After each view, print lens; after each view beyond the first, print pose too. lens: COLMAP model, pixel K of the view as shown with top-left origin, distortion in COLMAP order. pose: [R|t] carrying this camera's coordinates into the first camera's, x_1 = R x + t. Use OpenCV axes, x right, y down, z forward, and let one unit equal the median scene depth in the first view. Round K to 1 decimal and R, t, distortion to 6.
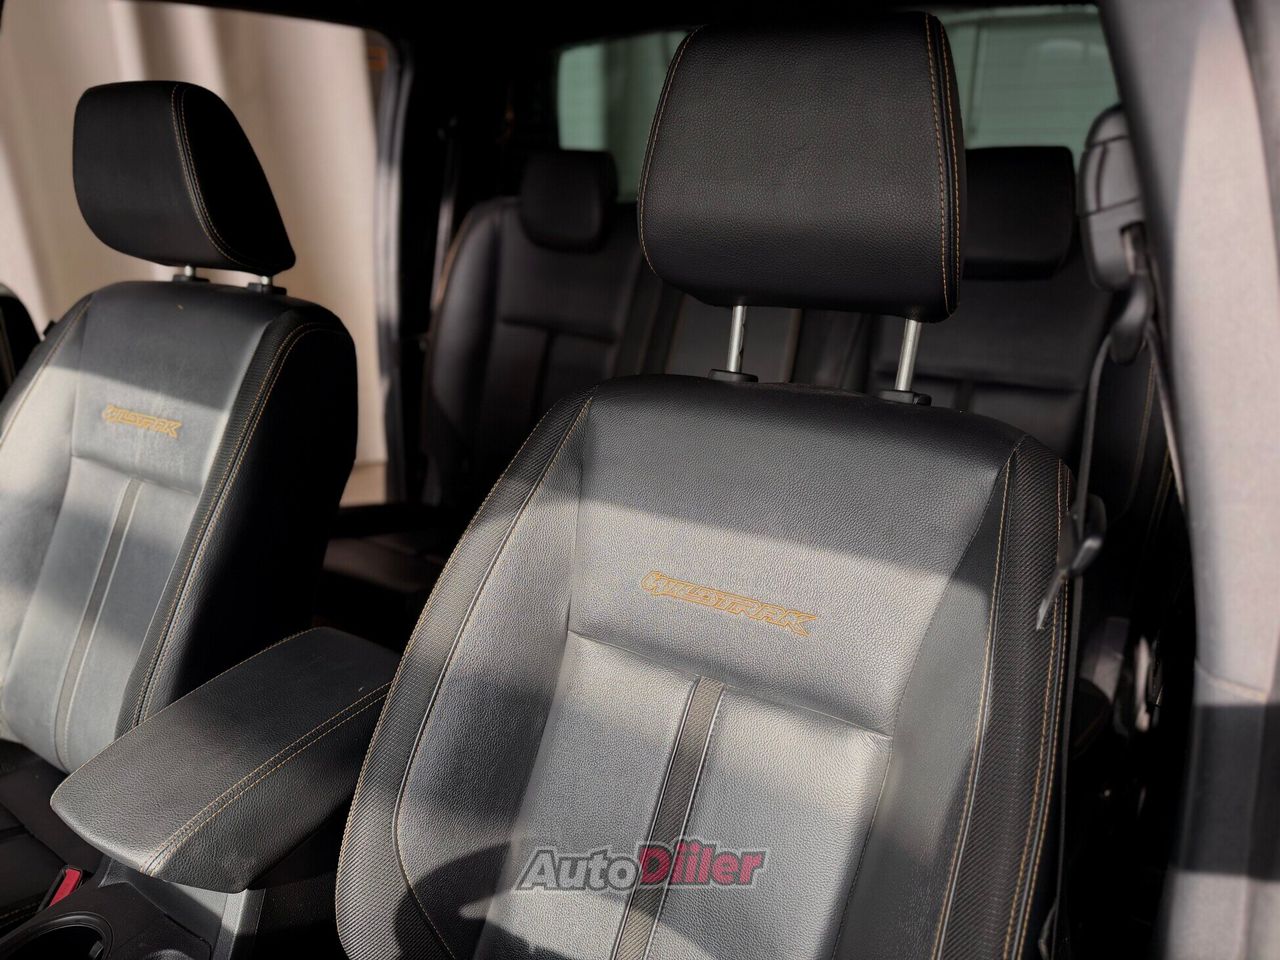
lens RADIAL K [[874.1, 0, 640.0], [0, 874.1, 480.0], [0, 0, 1]] dist [0.005554, 0.000295]
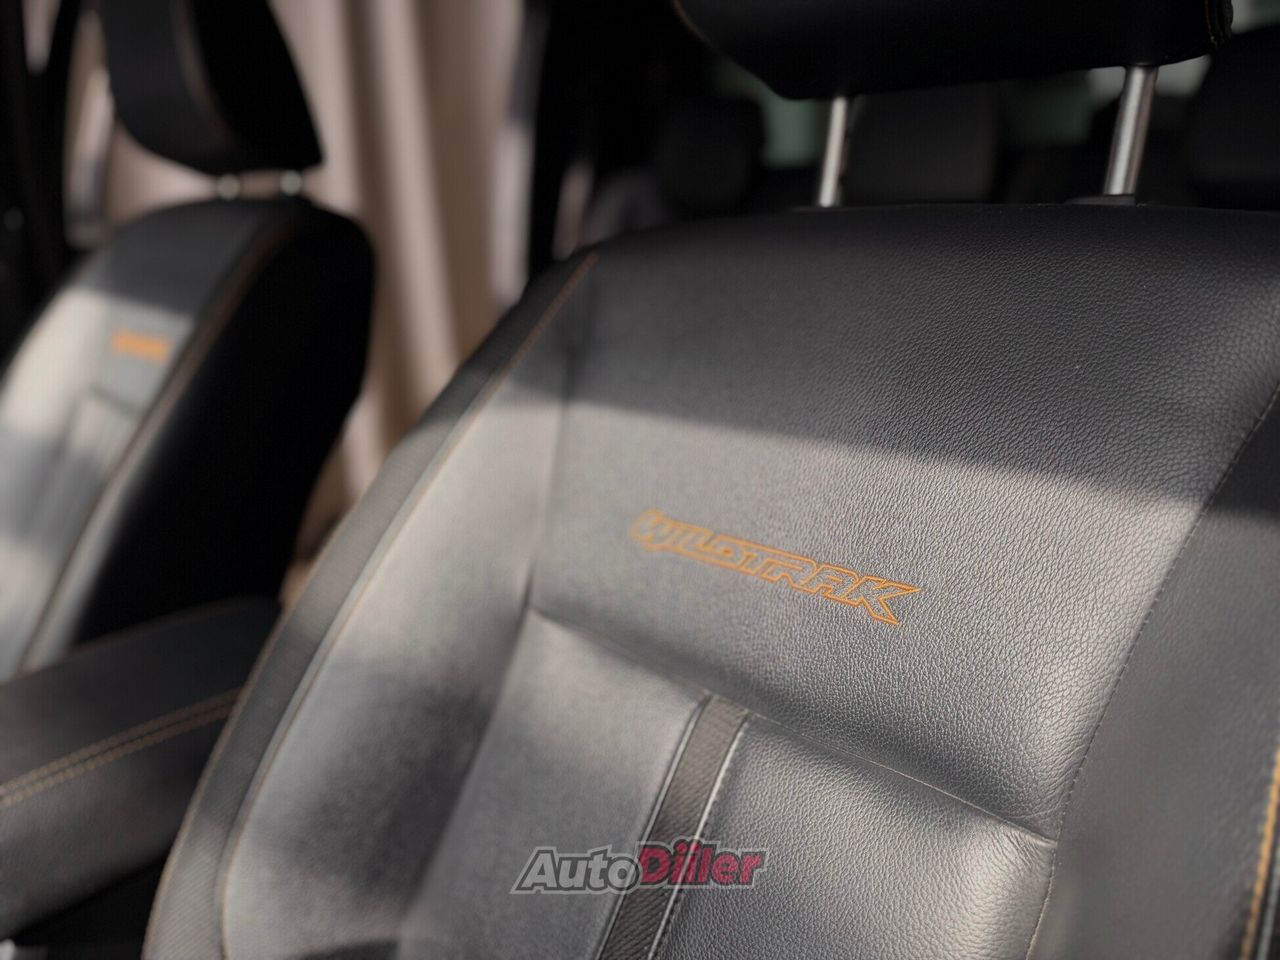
lens RADIAL K [[930.7, 0, 640.0], [0, 930.7, 480.0], [0, 0, 1]] dist [-0.085217, 0.081411]
pose [[0.971623, 0.050407, -0.231101, 0.151294], [-0.068534, 0.995113, -0.071085, 0.130774], [0.226388, 0.084906, 0.970329, 0.398494]]
